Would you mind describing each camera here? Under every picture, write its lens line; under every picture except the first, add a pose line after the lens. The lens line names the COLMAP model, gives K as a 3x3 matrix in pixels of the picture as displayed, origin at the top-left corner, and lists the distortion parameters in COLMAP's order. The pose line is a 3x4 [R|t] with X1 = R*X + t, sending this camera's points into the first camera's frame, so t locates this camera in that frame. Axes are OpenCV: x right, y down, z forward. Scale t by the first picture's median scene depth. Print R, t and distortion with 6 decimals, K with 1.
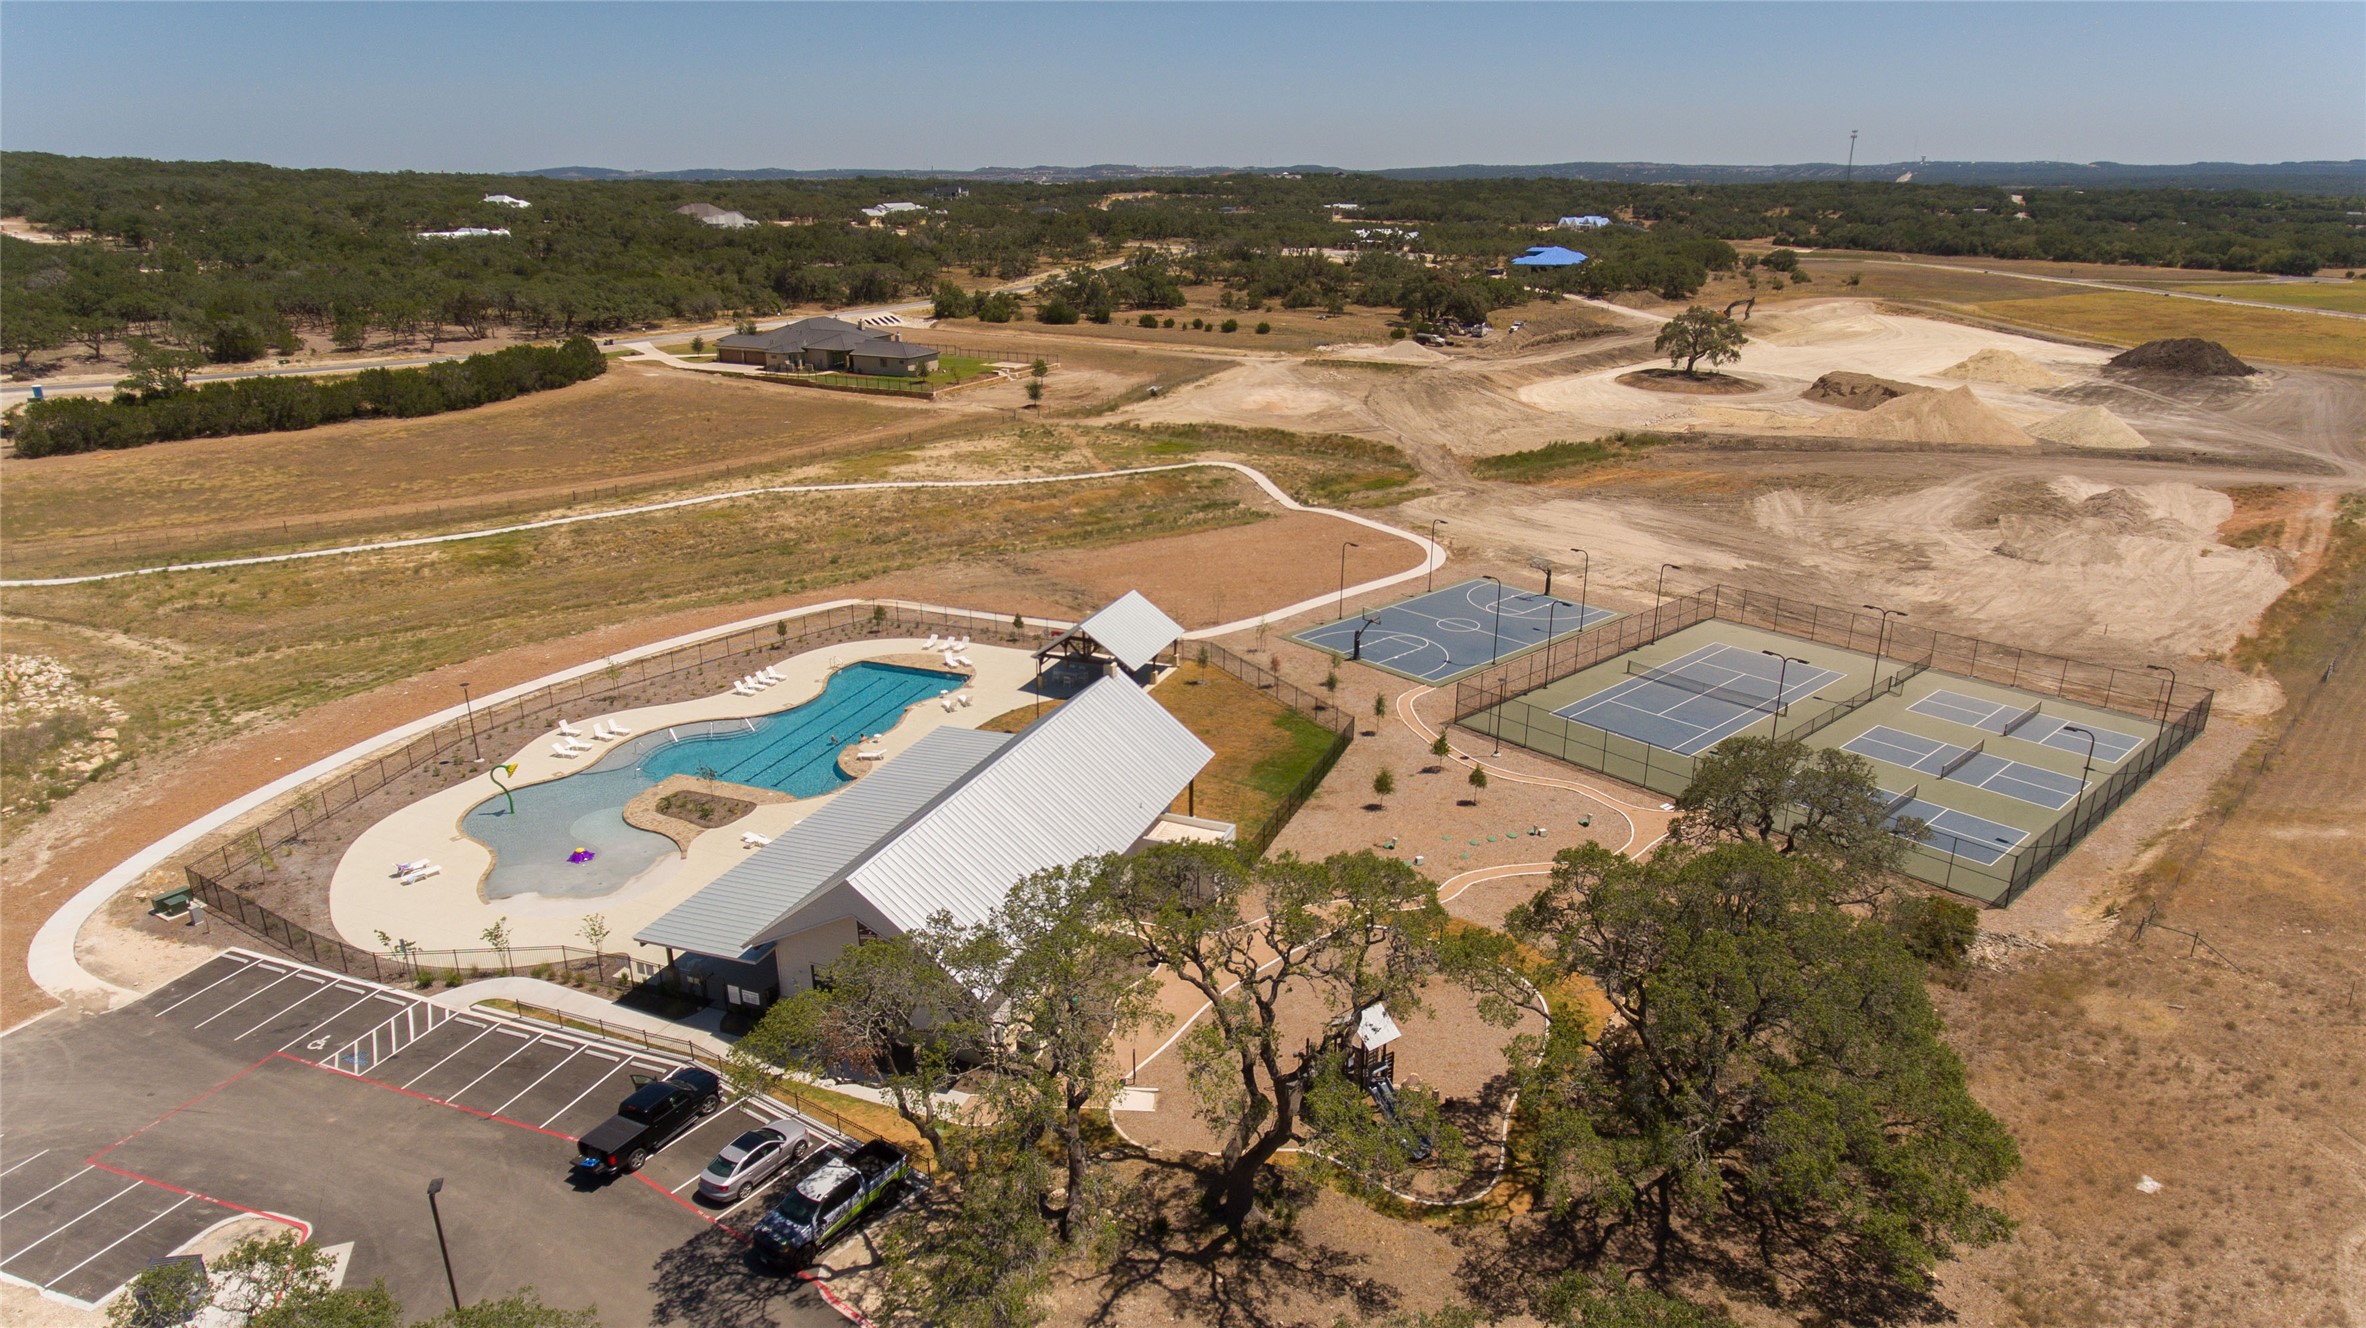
lens RADIAL K [[1390.8, 0, 1183.0], [0, 1390.8, 664.0], [0, 0, 1]] dist [-0.002367, 0.001218]
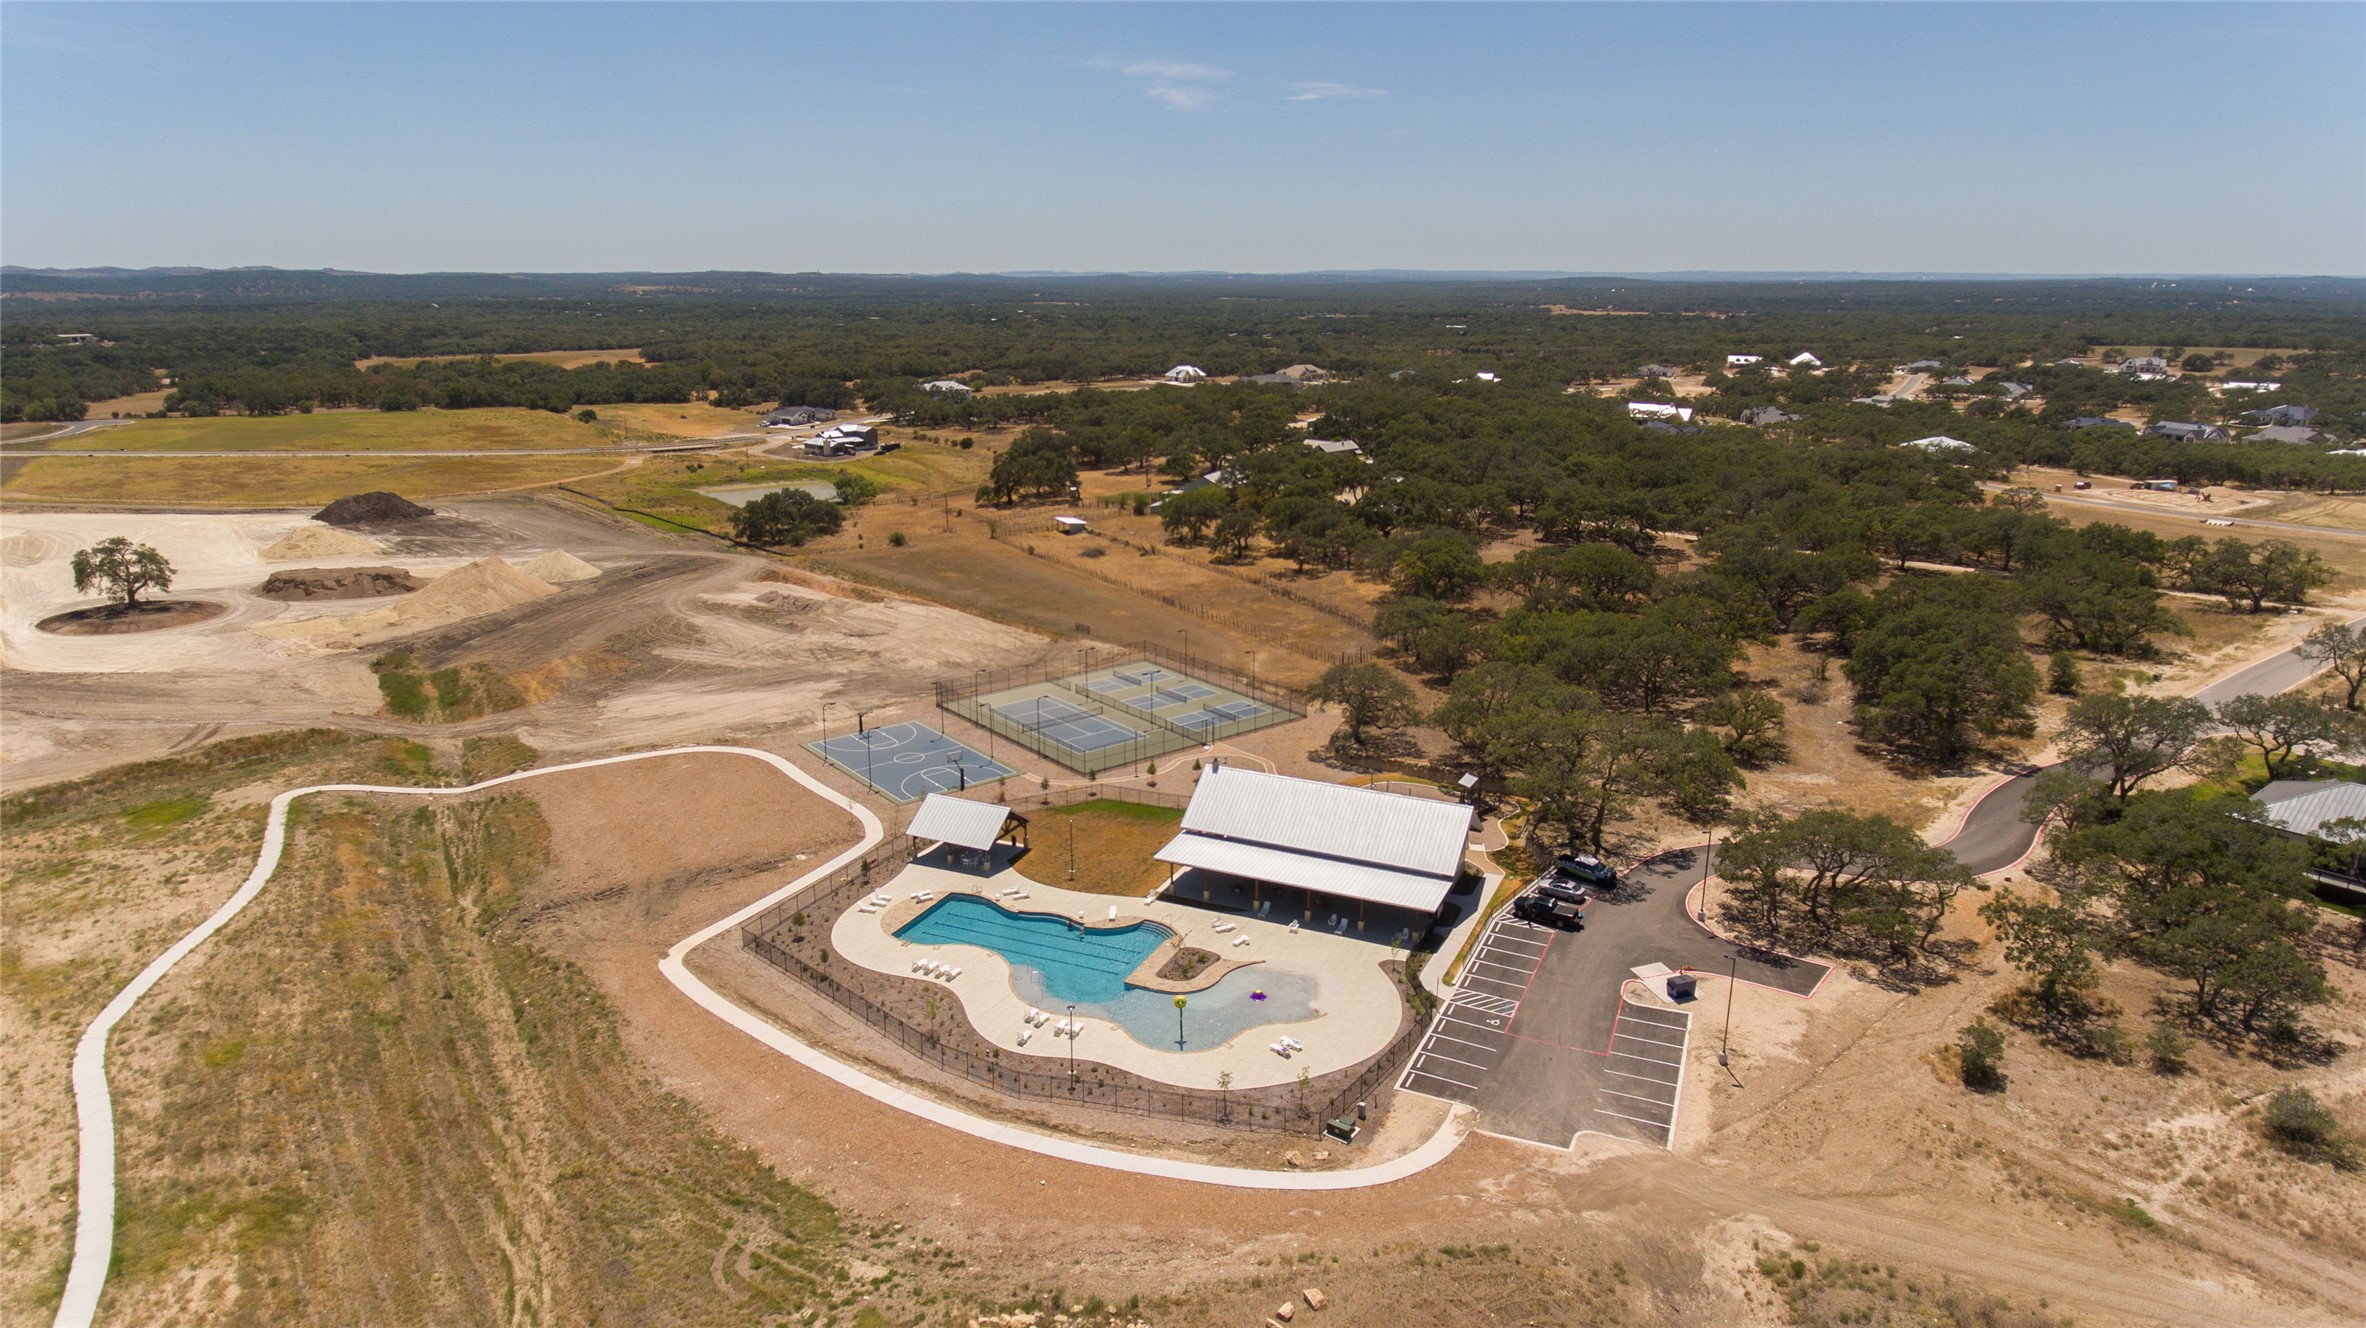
lens RADIAL K [[1425.1, 0, 1183.0], [0, 1425.1, 664.0], [0, 0, 1]] dist [-0.000428, -0.000129]
pose [[0.059345, -0.262860, 0.963007, -1.333431], [0.332841, 0.914713, 0.229166, -0.408512], [-0.941114, 0.306929, 0.141774, 0.569748]]
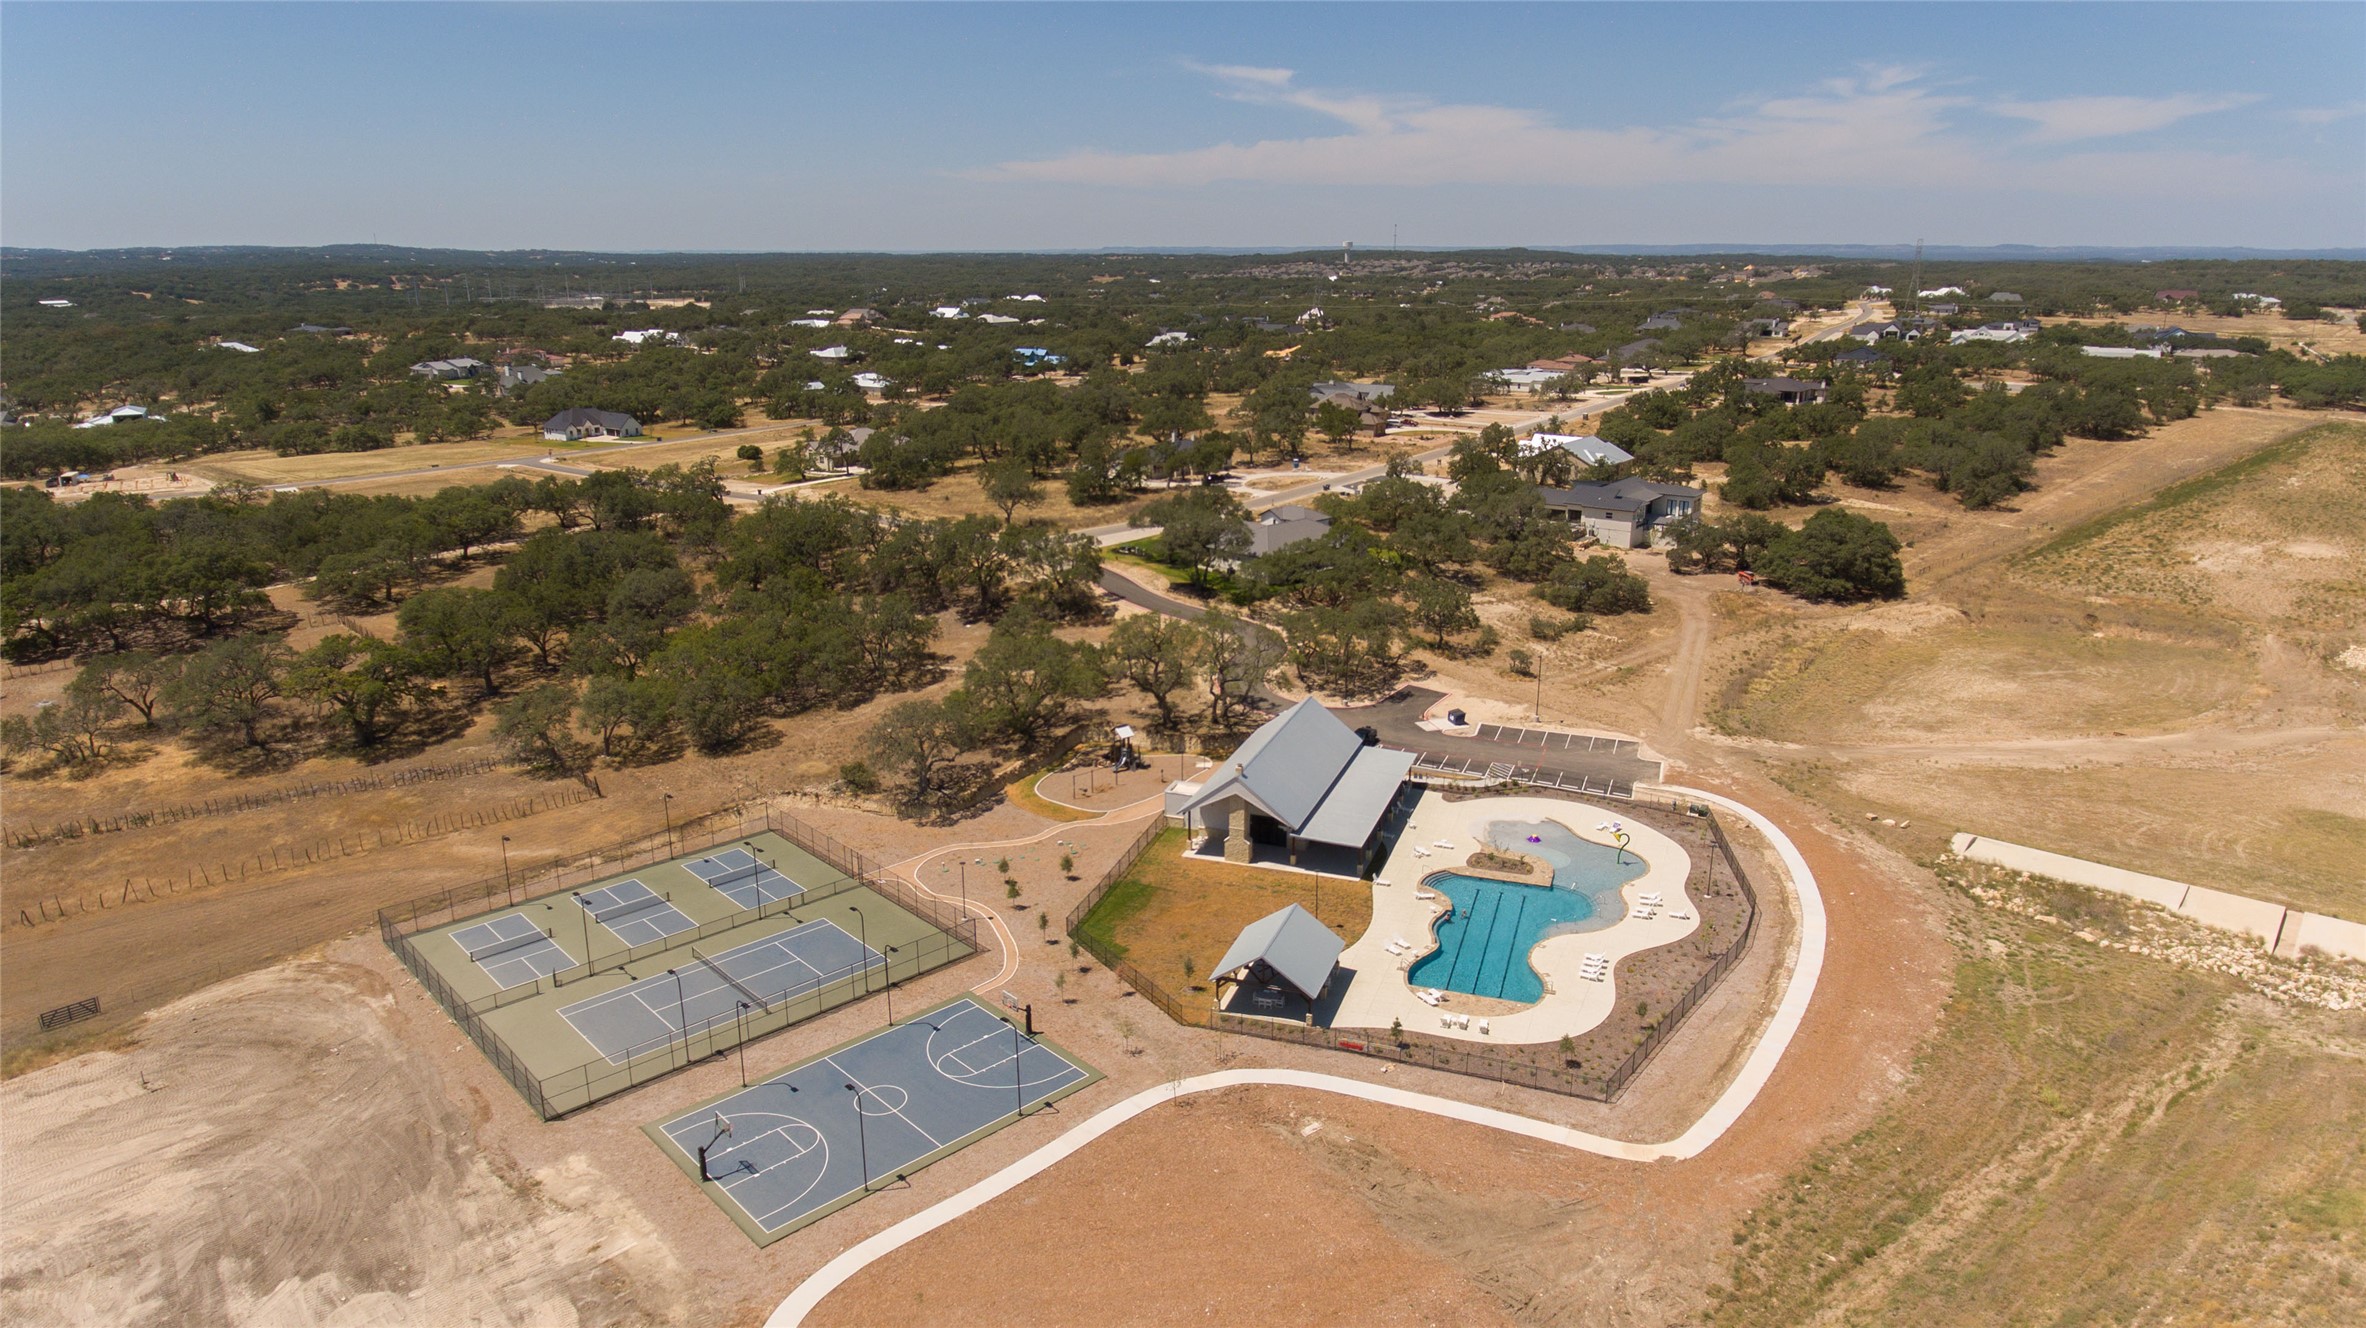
lens RADIAL K [[1447.8, 0, 1183.0], [0, 1447.8, 664.0], [0, 0, 1]] dist [-0.002809, -0.001436]
pose [[-0.999500, 0.014253, -0.028223, 0.046183], [-0.004904, 0.811939, 0.583722, -0.837988], [0.031235, 0.583569, -0.811463, 1.766522]]
